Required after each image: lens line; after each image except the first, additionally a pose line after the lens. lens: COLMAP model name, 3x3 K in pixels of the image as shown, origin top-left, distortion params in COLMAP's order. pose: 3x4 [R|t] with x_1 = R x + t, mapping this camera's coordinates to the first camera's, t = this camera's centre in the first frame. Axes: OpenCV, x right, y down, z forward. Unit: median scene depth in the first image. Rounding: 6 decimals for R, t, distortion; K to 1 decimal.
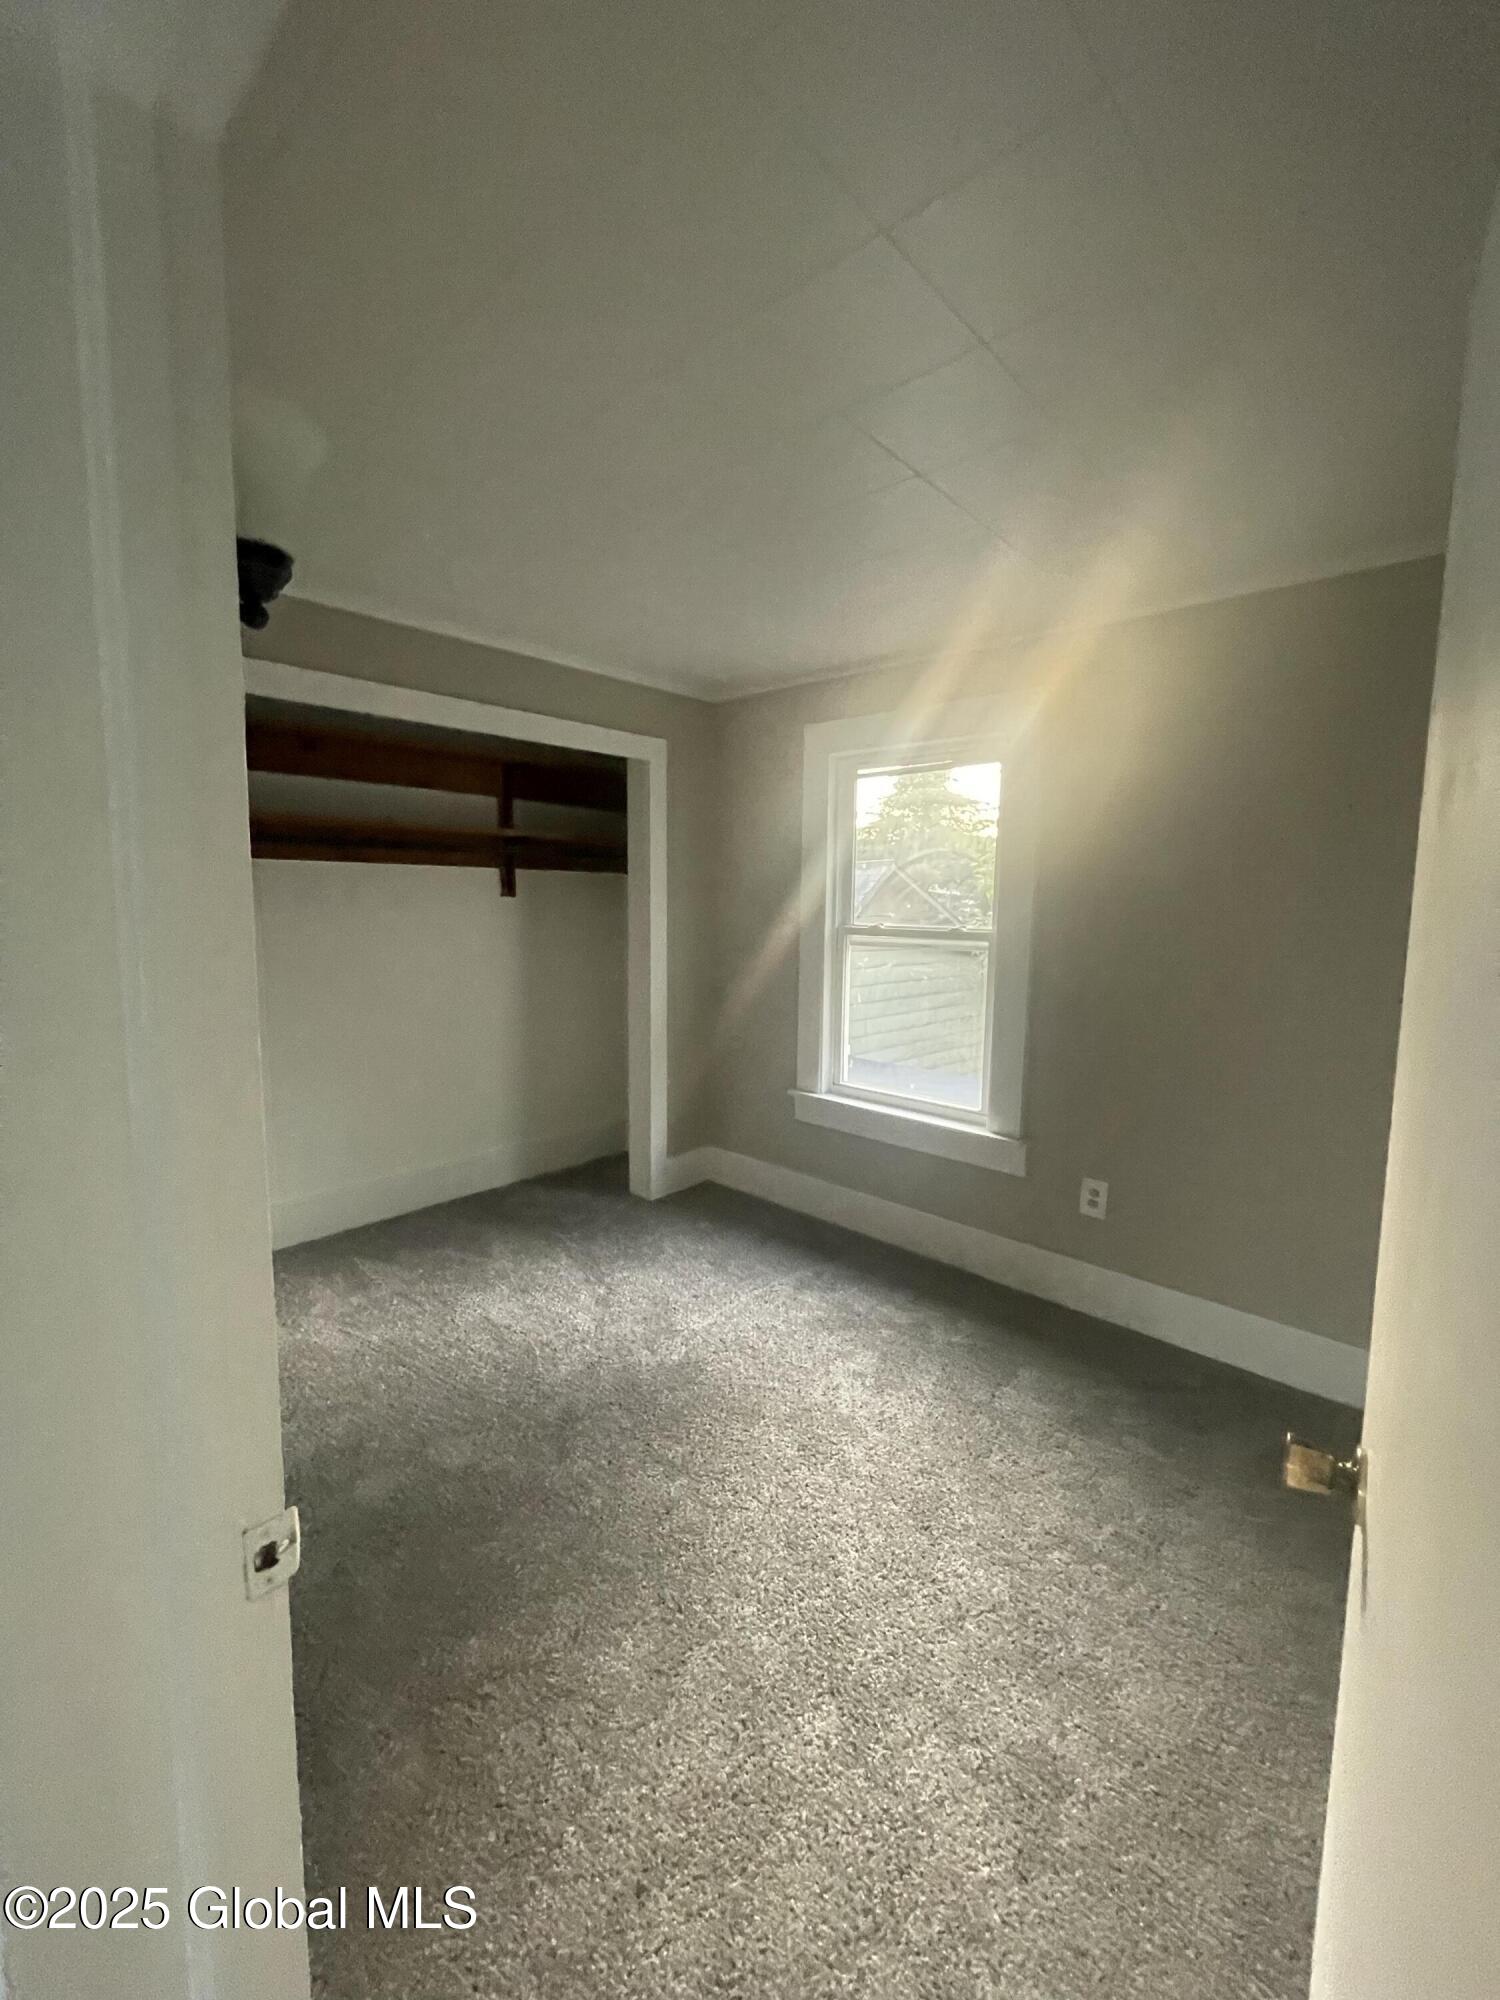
lens RADIAL K [[808.3, 0, 749.6], [0, 808.3, 991.5], [0, 0, 1]] dist [-0.001276, -0.000199]
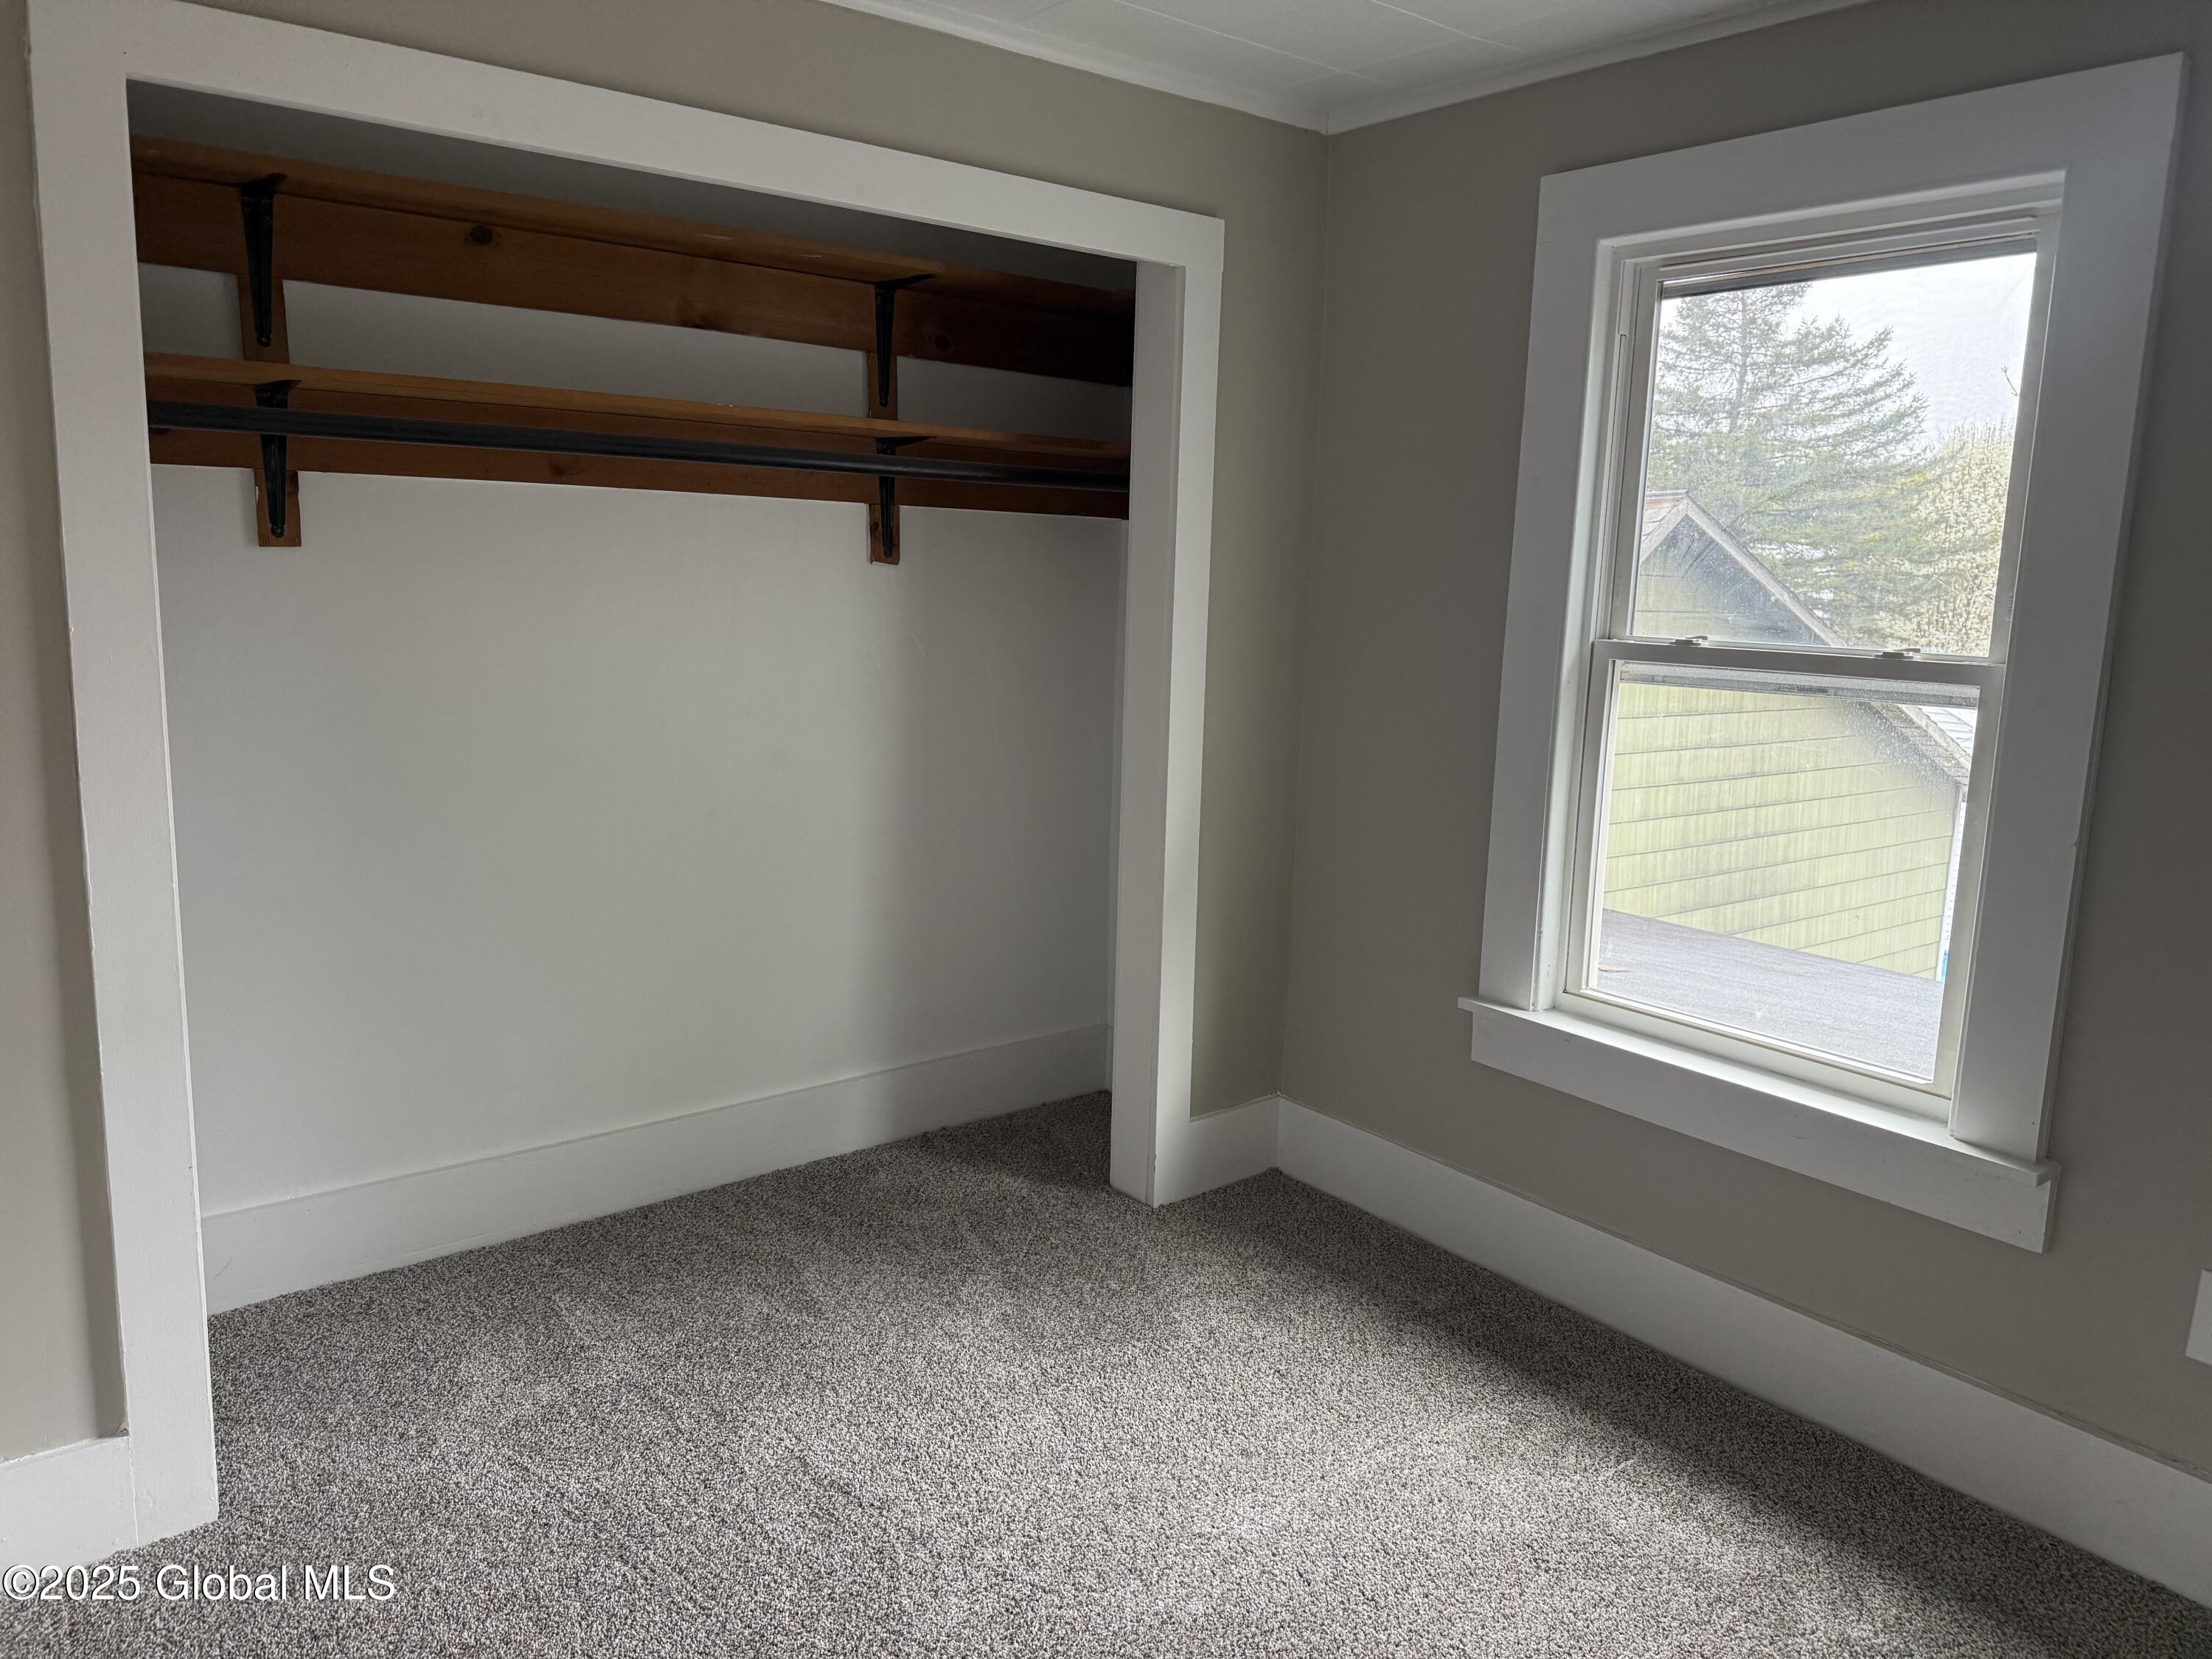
lens RADIAL K [[1529.5, 0, 1105.2], [0, 1529.5, 821.7], [0, 0, 1]] dist [0.107143, -0.182209]
pose [[0.986634, 0.041342, -0.157620, -0.018663], [-0.033622, 0.998115, 0.051337, -0.016733], [0.159446, -0.045352, 0.986164, 0.121915]]
